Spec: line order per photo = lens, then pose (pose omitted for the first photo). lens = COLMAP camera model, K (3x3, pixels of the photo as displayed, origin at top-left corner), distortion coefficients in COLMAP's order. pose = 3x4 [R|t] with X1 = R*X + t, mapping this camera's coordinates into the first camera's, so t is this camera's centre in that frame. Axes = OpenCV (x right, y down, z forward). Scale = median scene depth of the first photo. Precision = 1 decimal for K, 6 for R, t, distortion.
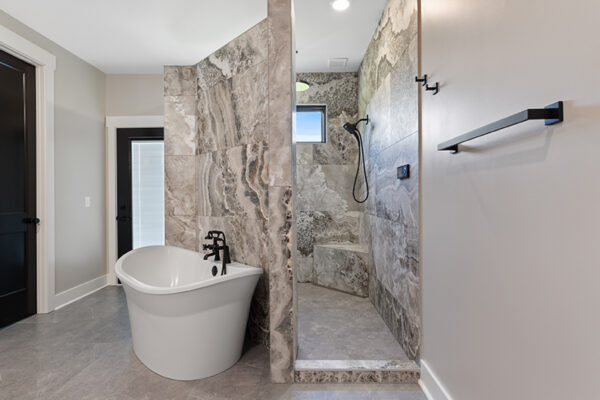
lens RADIAL K [[317.3, 0, 299.6], [0, 317.3, 196.7], [0, 0, 1]] dist [-0.007228, -0.000213]
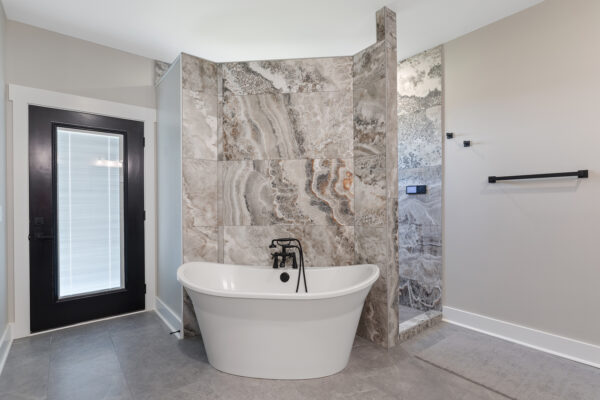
lens RADIAL K [[300.5, 0, 300.8], [0, 300.5, 204.2], [0, 0, 1]] dist [-0.012262, 0.000099]
pose [[0.767623, 0.004119, 0.640888, -0.806508], [-0.002008, 0.999990, -0.004022, -0.000941], [-0.640898, 0.001800, 0.767624, 0.199661]]
